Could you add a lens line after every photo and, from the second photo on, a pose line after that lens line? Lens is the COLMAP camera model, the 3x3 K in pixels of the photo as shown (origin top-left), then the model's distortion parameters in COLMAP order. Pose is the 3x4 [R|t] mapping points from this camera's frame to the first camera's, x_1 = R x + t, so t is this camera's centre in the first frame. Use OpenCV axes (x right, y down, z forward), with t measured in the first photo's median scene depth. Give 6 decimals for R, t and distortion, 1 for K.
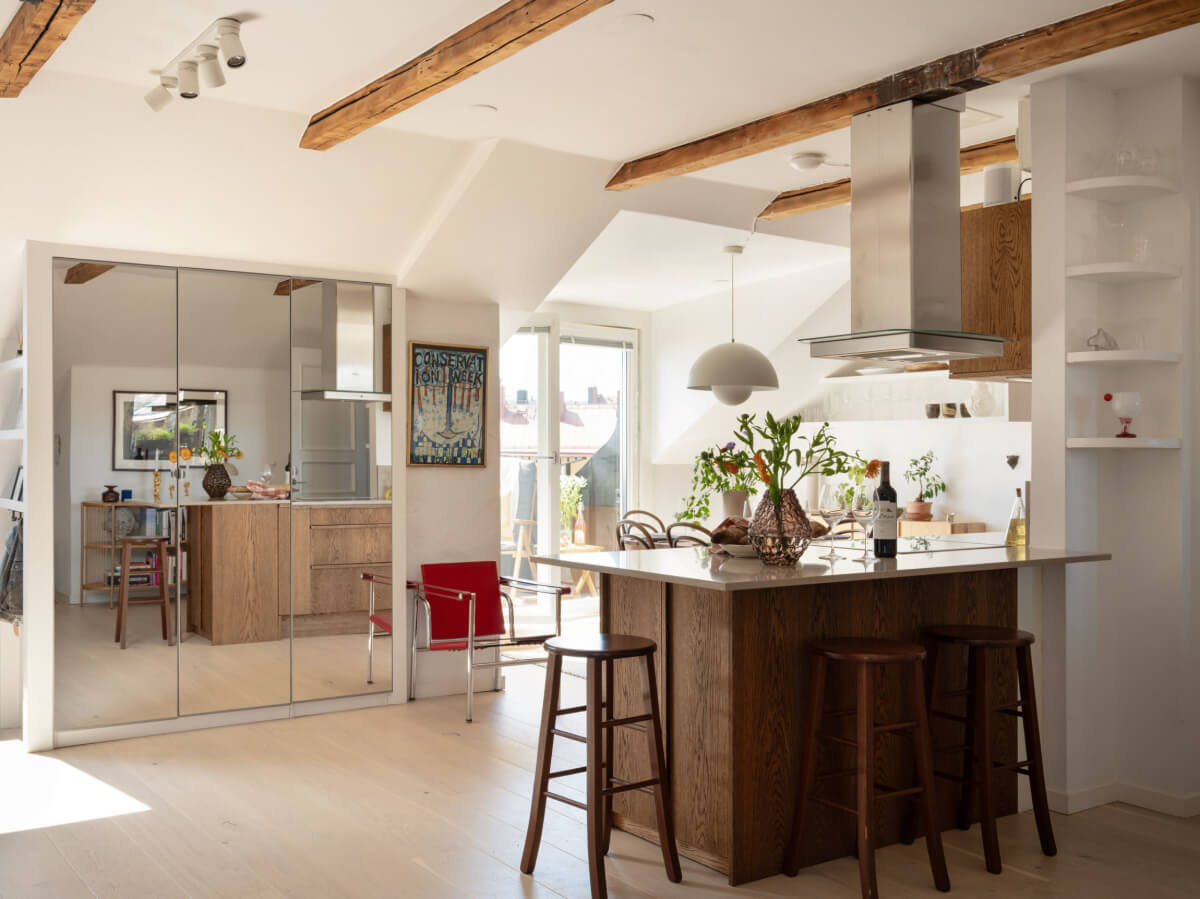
lens RADIAL K [[1199.9, 0, 600.0], [0, 1199.9, 449.5], [0, 0, 1]] dist [0.023121, -0.005598]
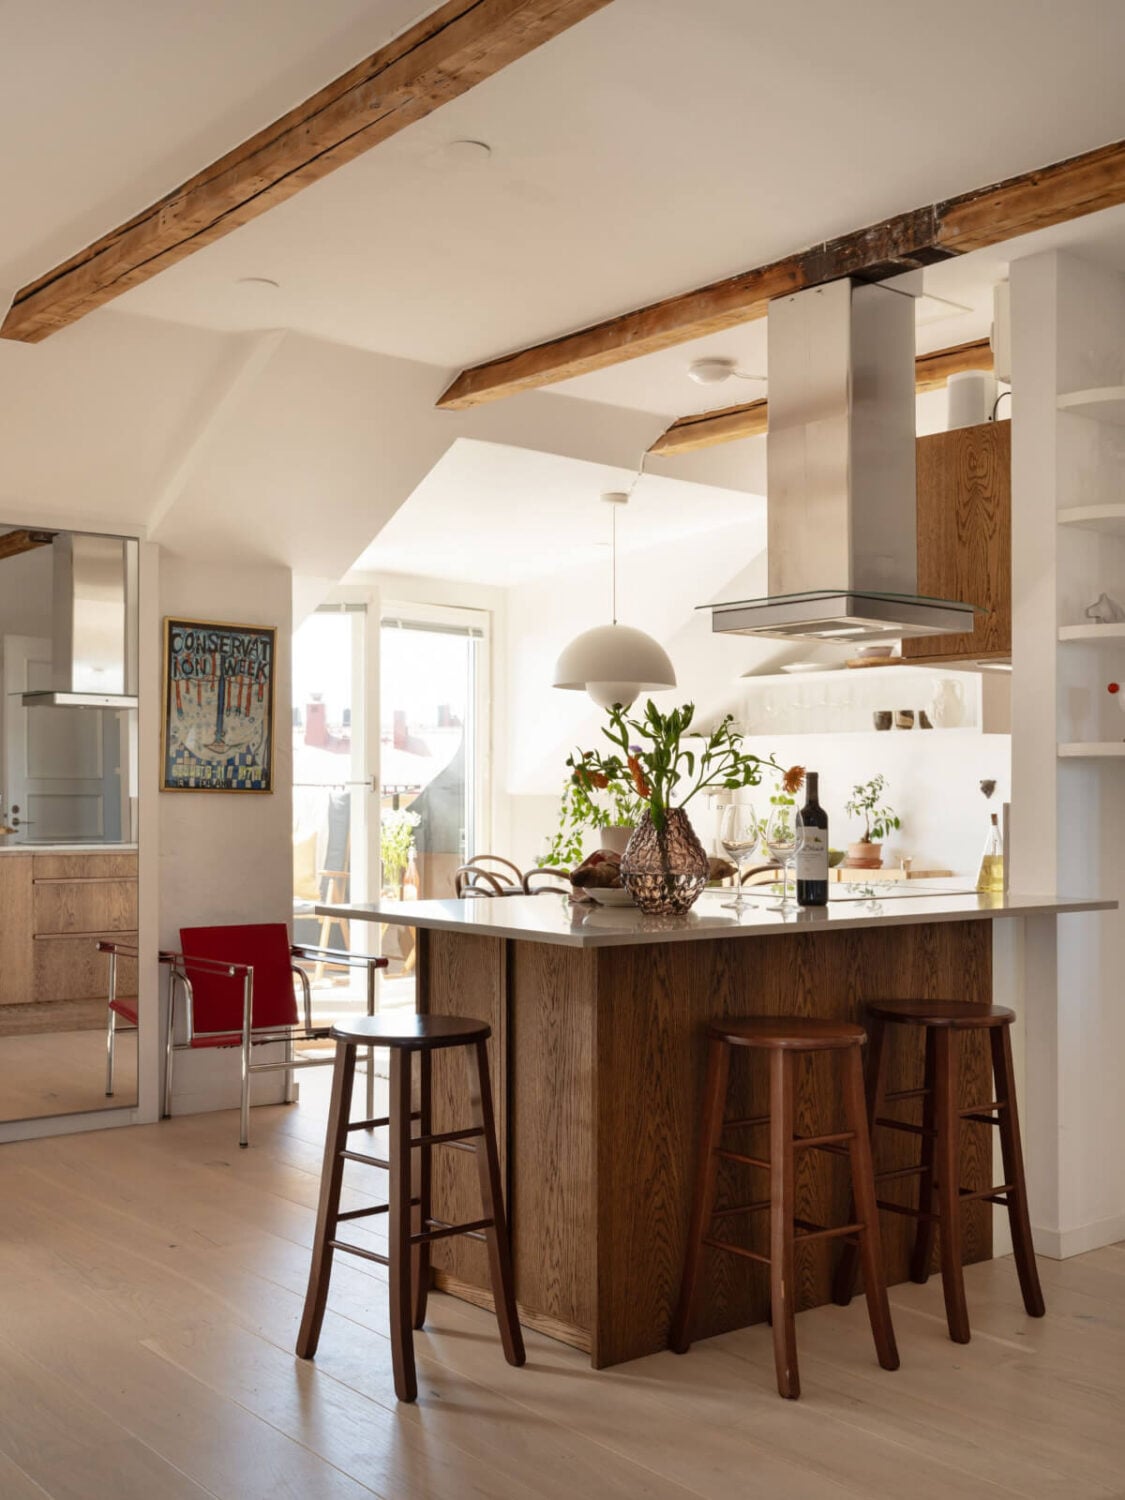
lens RADIAL K [[1591.8, 0, 557.3], [0, 1591.8, 780.1], [0, 0, 1]] dist [0.023021, -0.002712]
pose [[0.997854, 0.000996, 0.065478, 0.019059], [-0.000701, 0.999990, -0.004521, 0.016109], [-0.065482, 0.004465, 0.997844, 0.049269]]
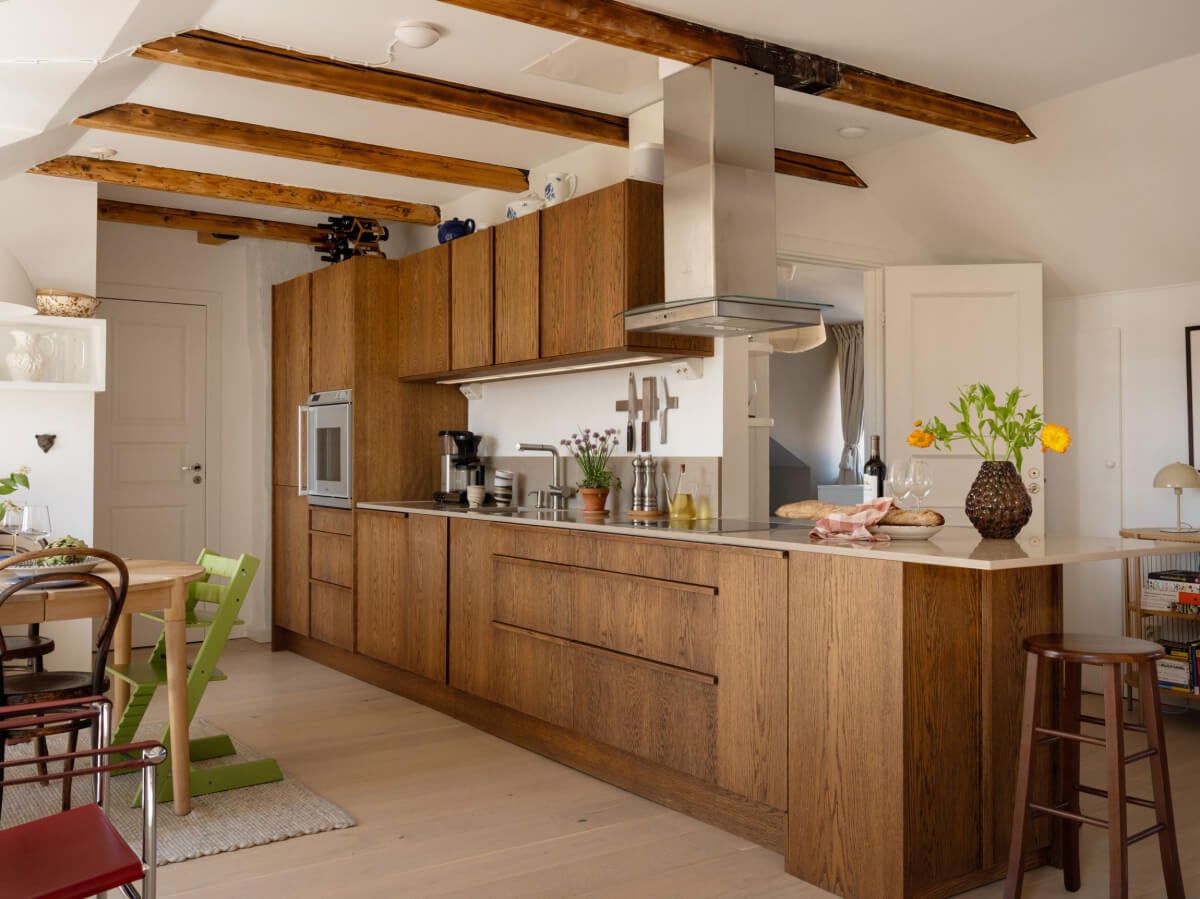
lens RADIAL K [[1133.6, 0, 656.1], [0, 1133.6, 423.9], [0, 0, 1]] dist [0.005508, 0.001222]
pose [[-0.001520, 0.021568, 0.999766, -0.632380], [-0.006859, 0.999744, -0.021578, 0.018552], [-0.999975, -0.006890, -0.001372, 1.027370]]
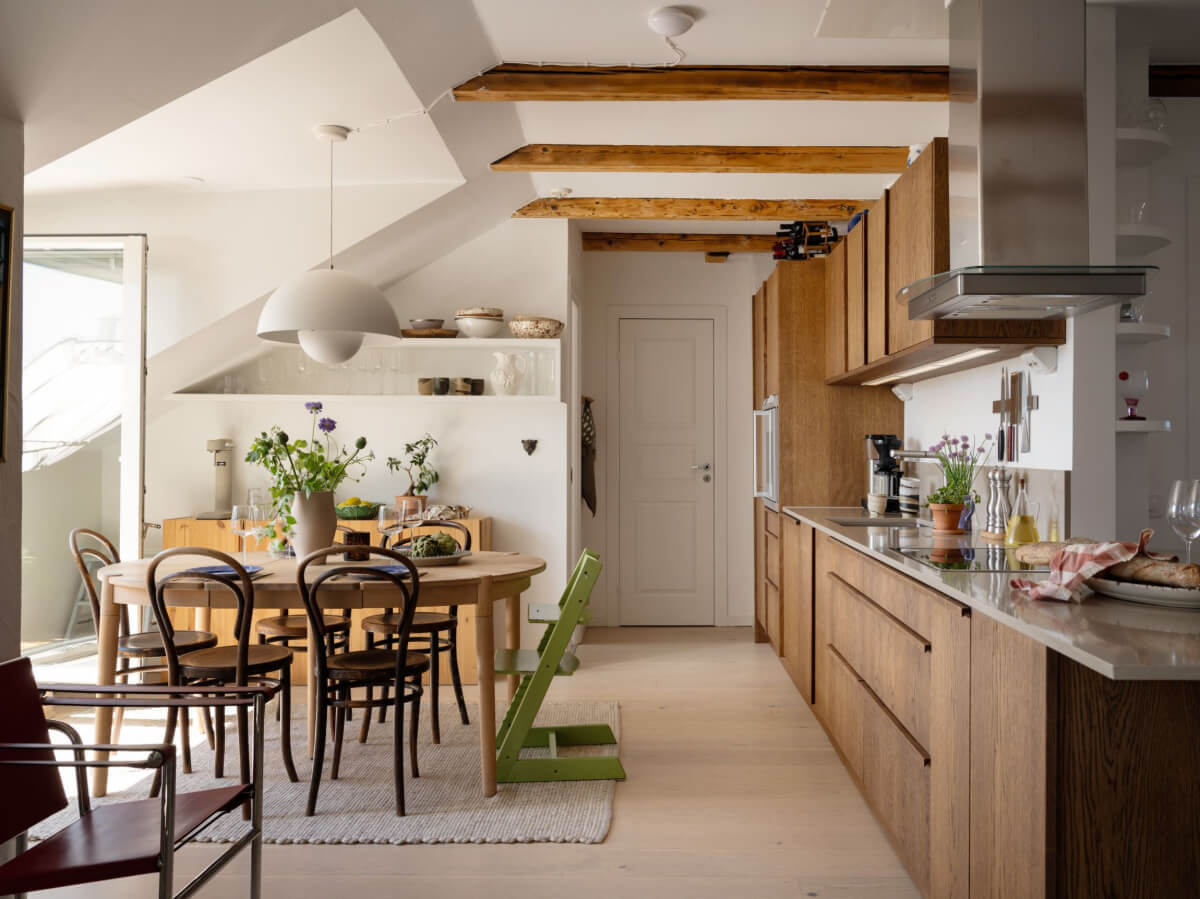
lens RADIAL K [[1058.2, 0, 655.3], [0, 1058.2, 432.5], [0, 0, 1]] dist [0.004372, -0.004786]
pose [[0.579009, 0.008659, 0.815275, -0.407997], [-0.006756, 0.999960, -0.005822, 0.005719], [-0.815293, -0.002137, 0.579044, 0.784552]]
